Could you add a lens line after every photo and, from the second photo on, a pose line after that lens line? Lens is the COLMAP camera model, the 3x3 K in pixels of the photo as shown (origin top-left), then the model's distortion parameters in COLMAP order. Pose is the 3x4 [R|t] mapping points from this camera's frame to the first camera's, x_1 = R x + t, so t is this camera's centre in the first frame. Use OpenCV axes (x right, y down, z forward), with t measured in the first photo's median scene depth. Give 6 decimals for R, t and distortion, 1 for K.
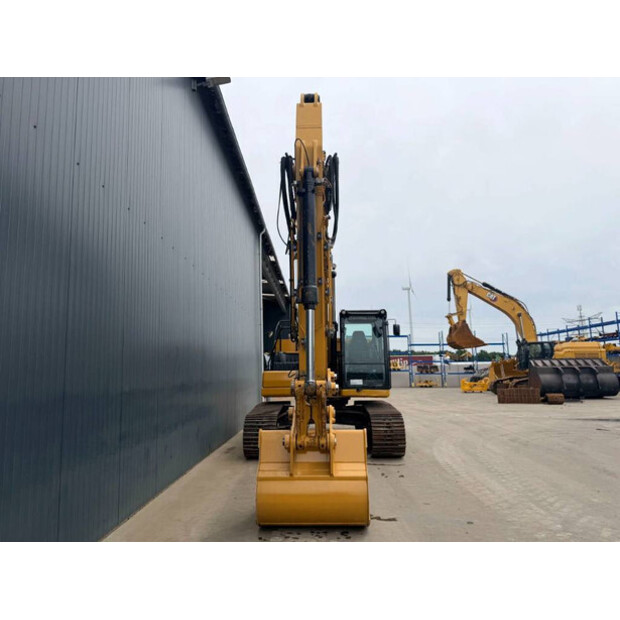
lens RADIAL K [[460.6, 0, 310.0], [0, 460.6, 310.0], [0, 0, 1]] dist [-0.002968, -0.002027]
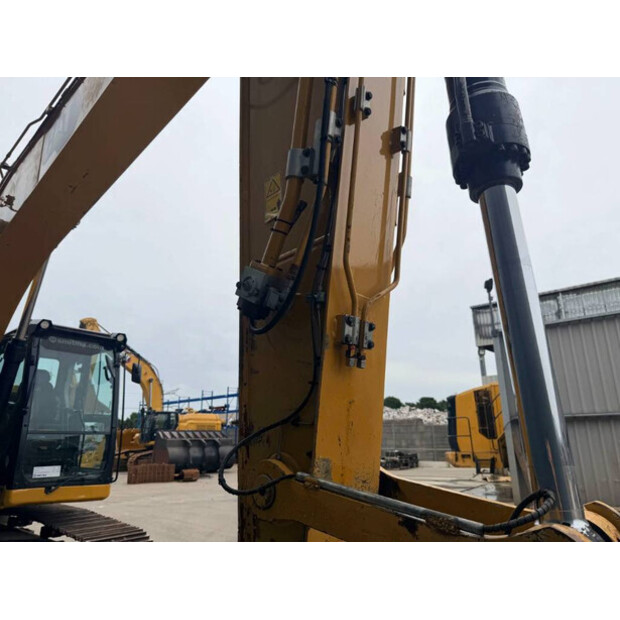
lens RADIAL K [[460.6, 0, 310.0], [0, 460.6, 310.0], [0, 0, 1]] dist [-0.002968, -0.002027]
pose [[0.655142, 0.208980, 0.726028, -0.034386], [-0.099012, 0.976443, -0.191716, 0.019036], [-0.748990, 0.053716, 0.660401, 0.157867]]
